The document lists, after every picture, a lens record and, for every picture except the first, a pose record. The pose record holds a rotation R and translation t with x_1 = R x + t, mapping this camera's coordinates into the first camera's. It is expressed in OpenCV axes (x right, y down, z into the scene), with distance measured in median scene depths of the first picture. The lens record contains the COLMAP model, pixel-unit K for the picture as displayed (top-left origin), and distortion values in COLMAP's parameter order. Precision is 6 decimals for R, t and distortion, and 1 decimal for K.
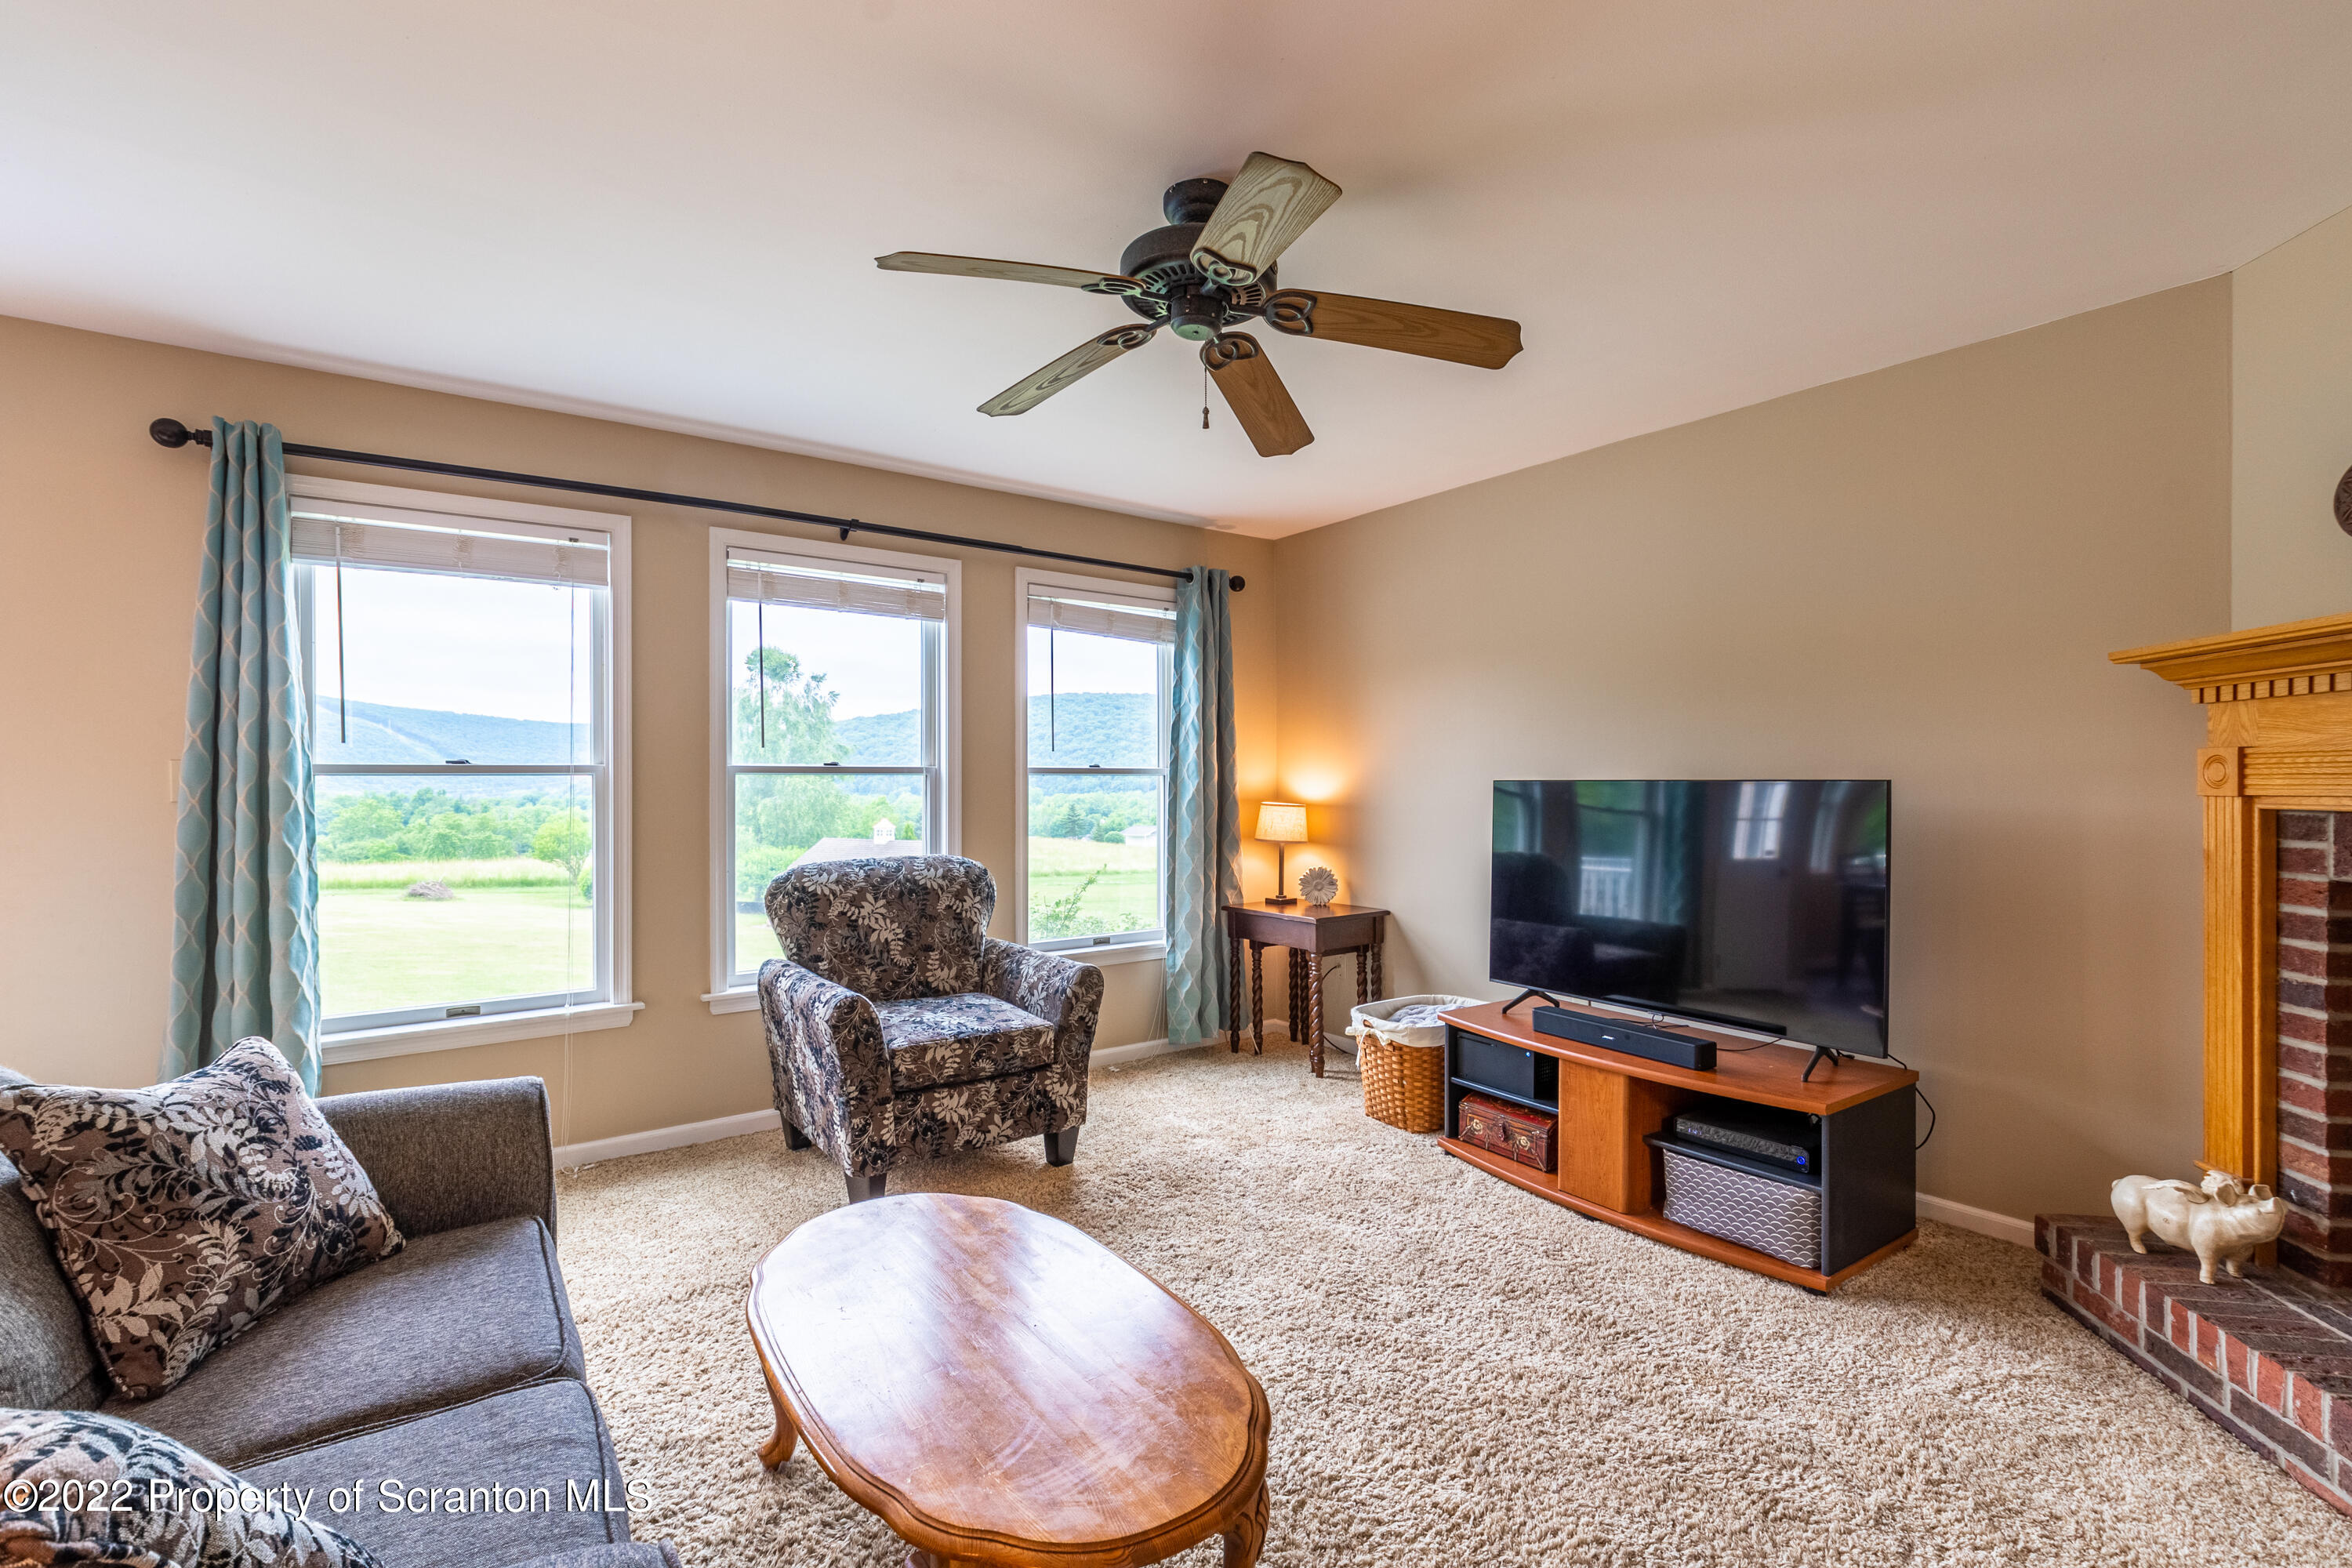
lens RADIAL K [[1043.1, 0, 1168.7], [0, 1043.1, 787.6], [0, 0, 1]] dist [-0.001333, 0.000036]
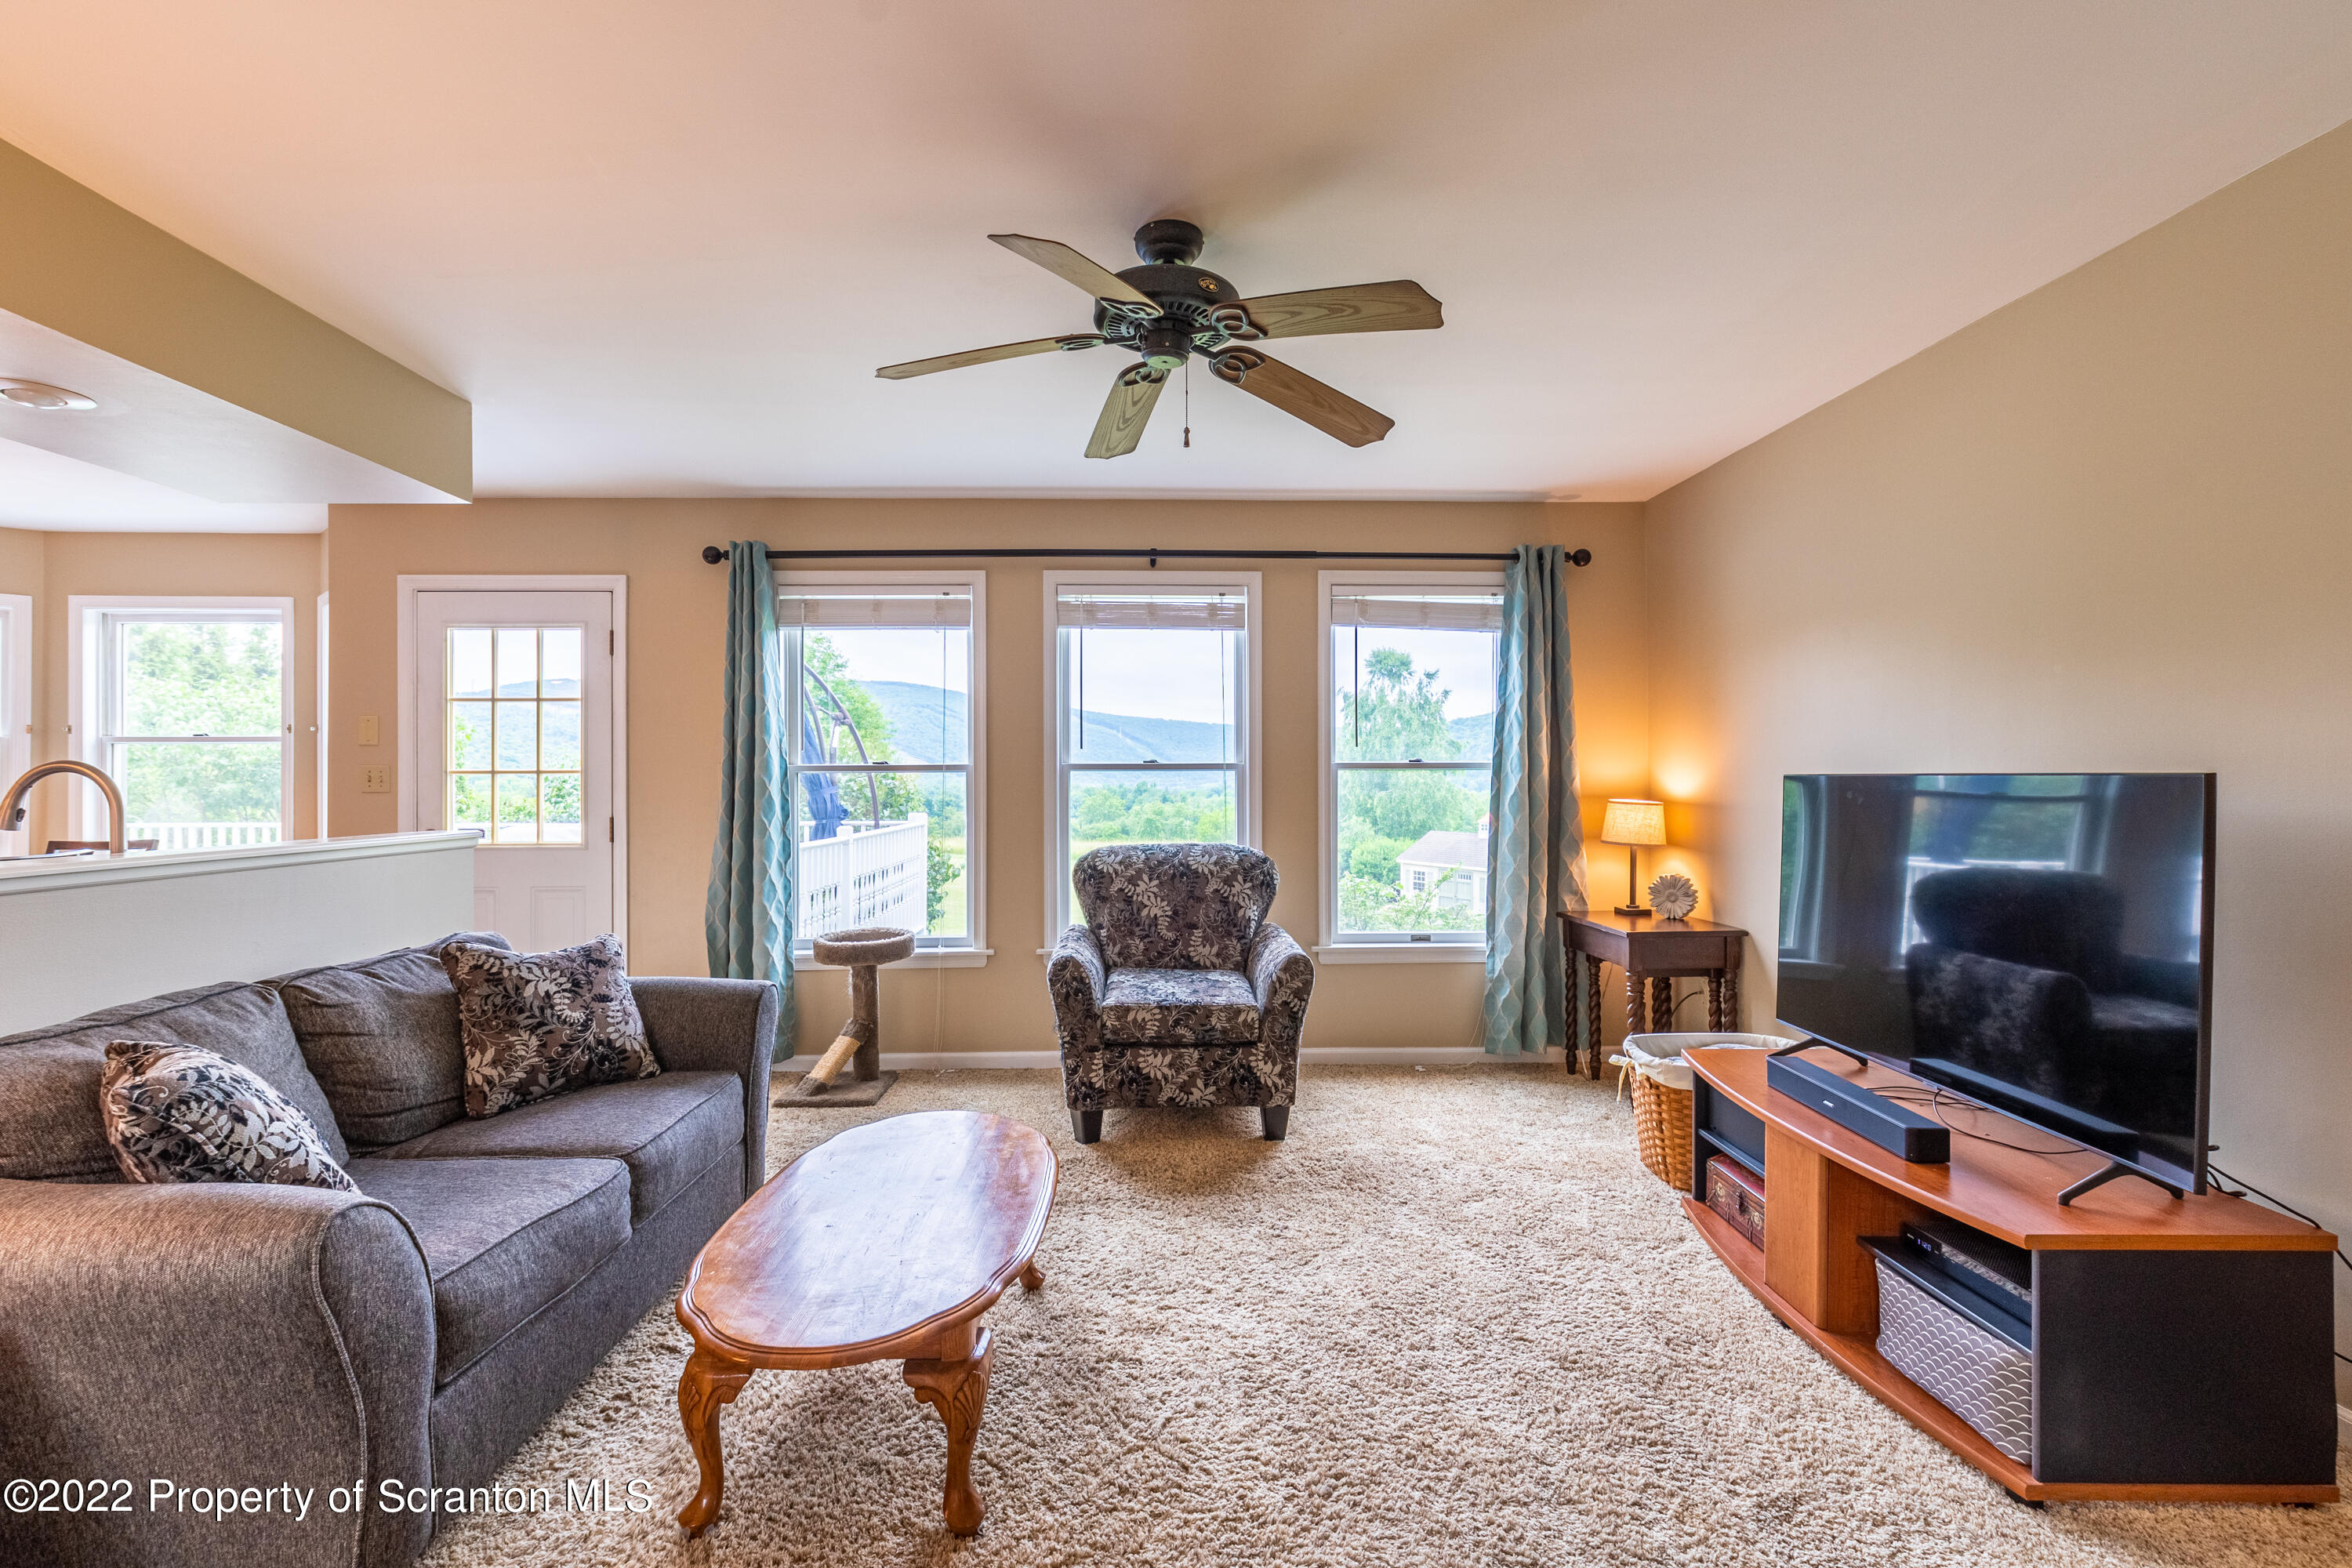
lens RADIAL K [[1043.1, 0, 1172.8], [0, 1043.1, 783.3], [0, 0, 1]] dist [-0.001333, 0.000036]
pose [[0.828271, 0.002363, -0.560322, 0.438638], [-0.001573, 0.999997, 0.001892, -0.001021], [0.560325, -0.000686, 0.828272, 0.074991]]
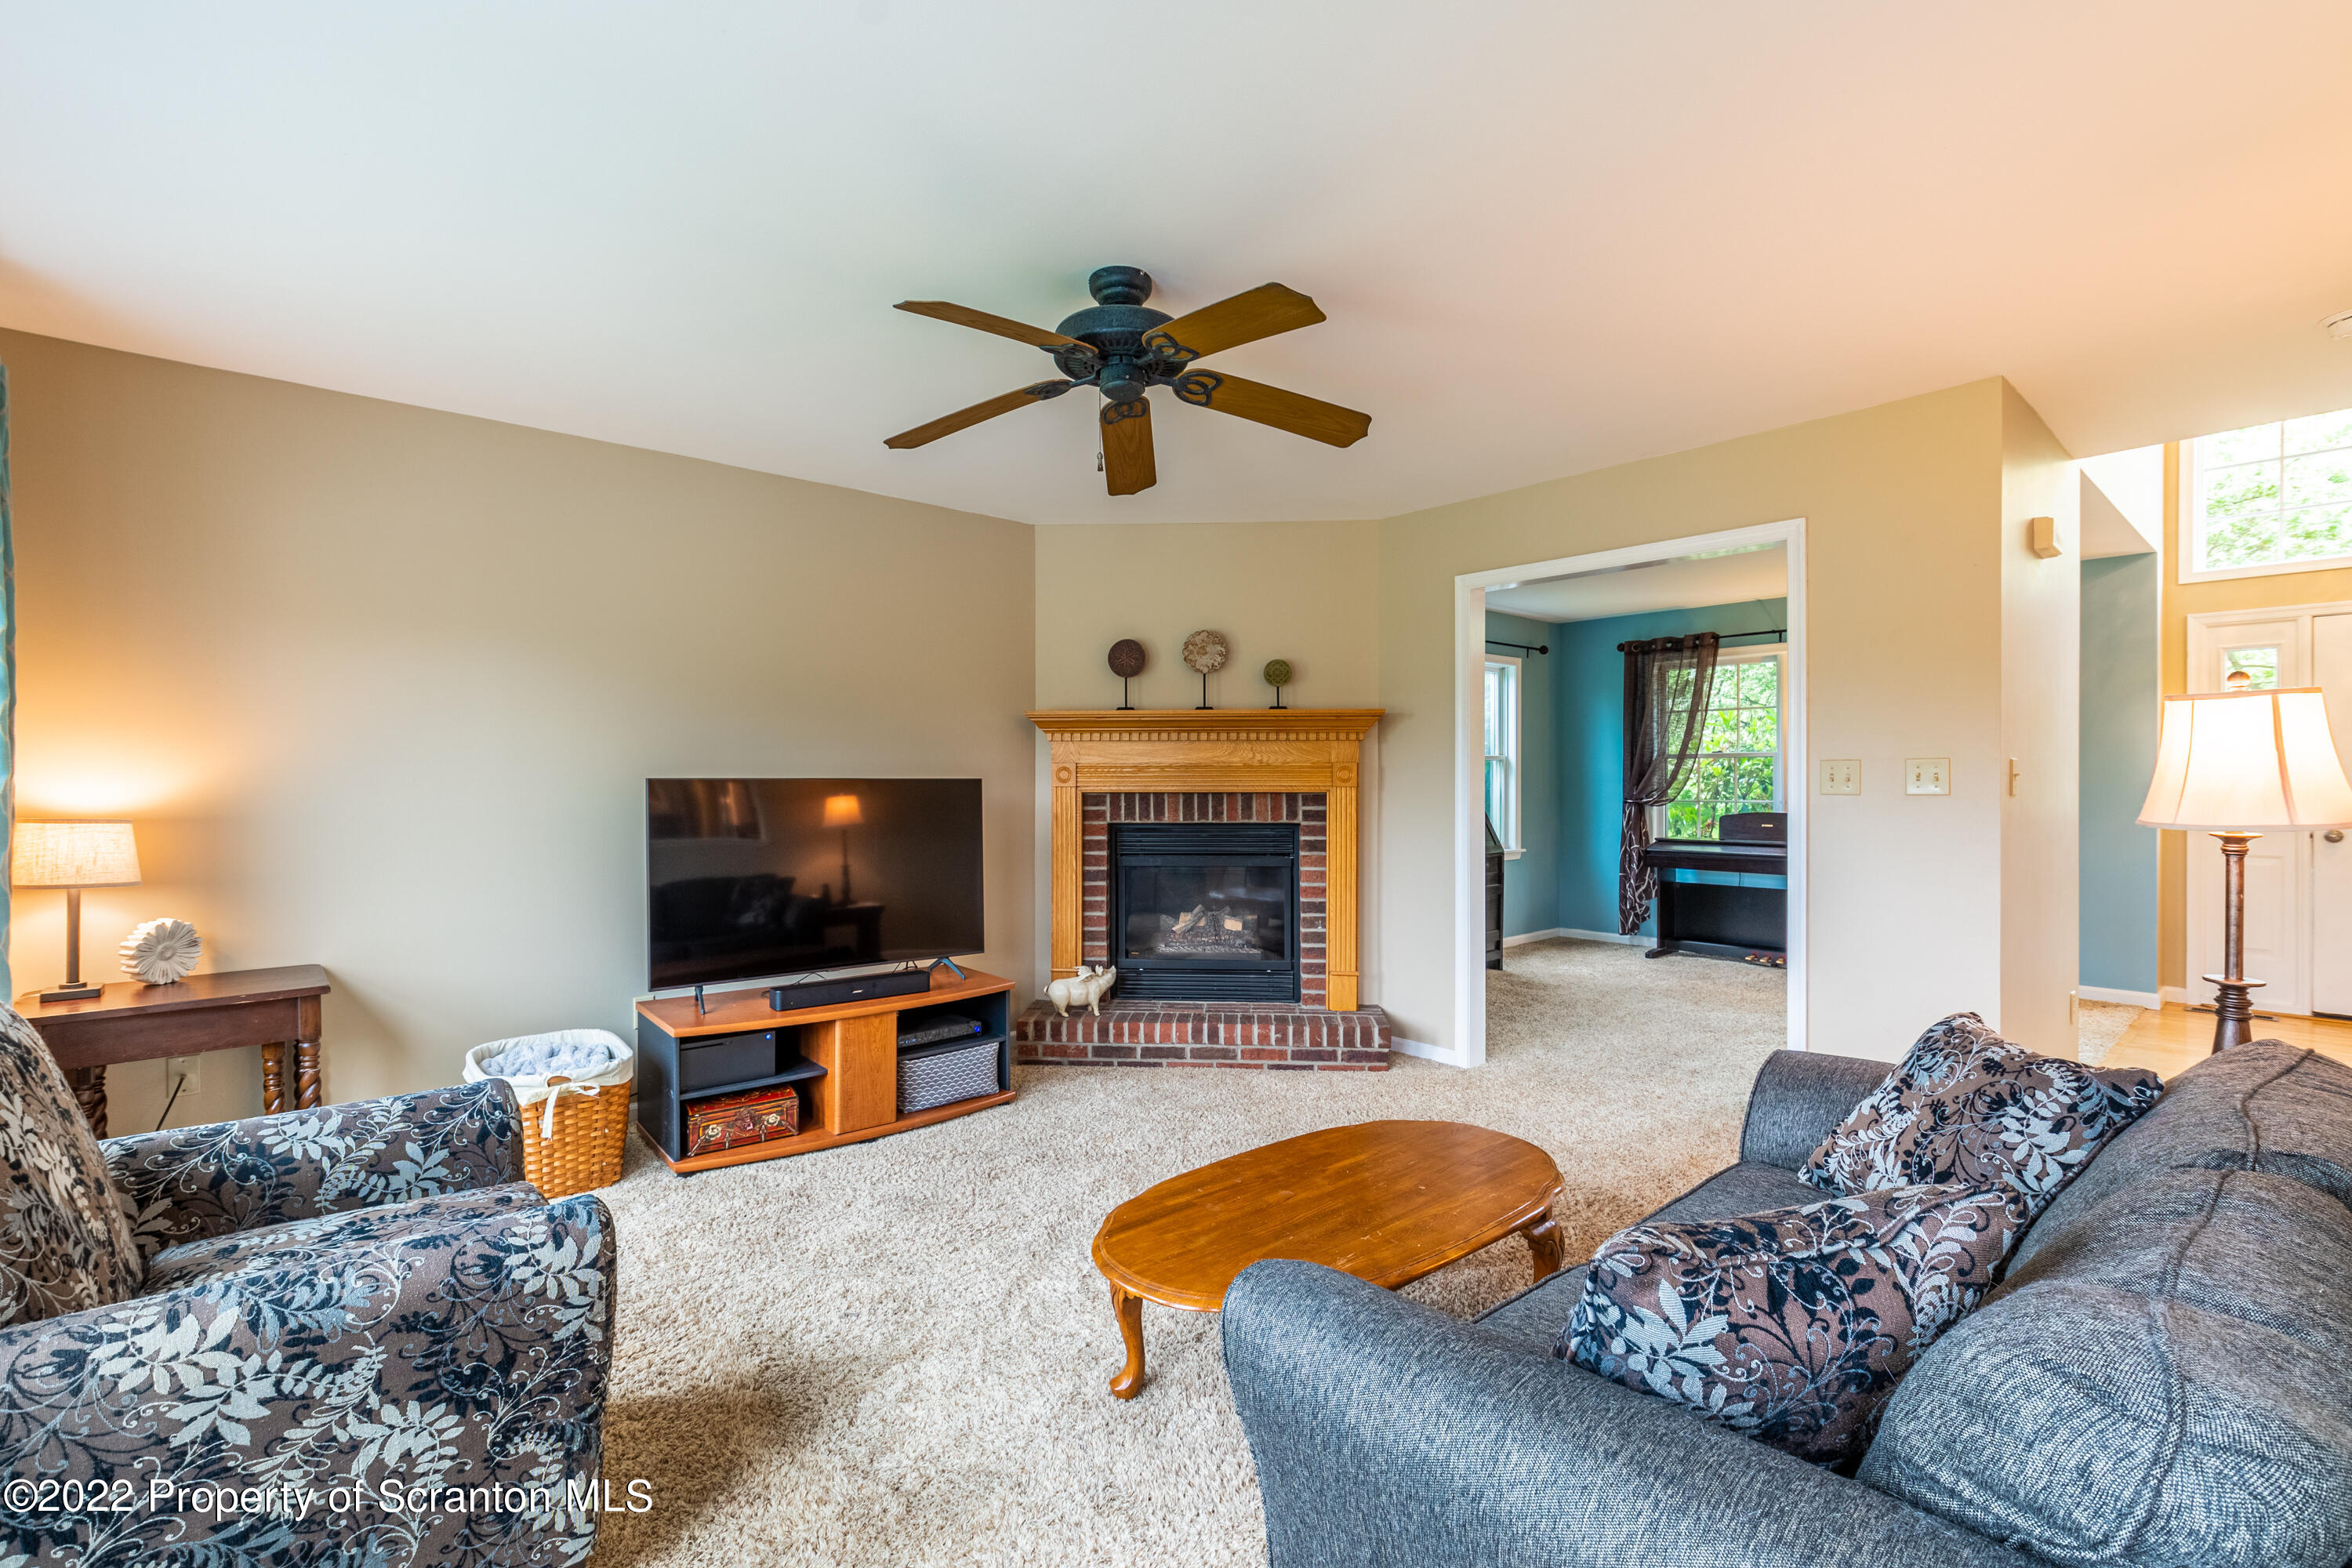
lens RADIAL K [[1043.1, 0, 1156.2], [0, 1043.1, 791.8], [0, 0, 1]] dist [-0.001333, 0.000036]
pose [[-0.079844, -0.010410, 0.996753, -0.785392], [0.008309, 0.999904, 0.011108, -0.002701], [-0.996773, 0.009169, -0.079749, 0.727128]]
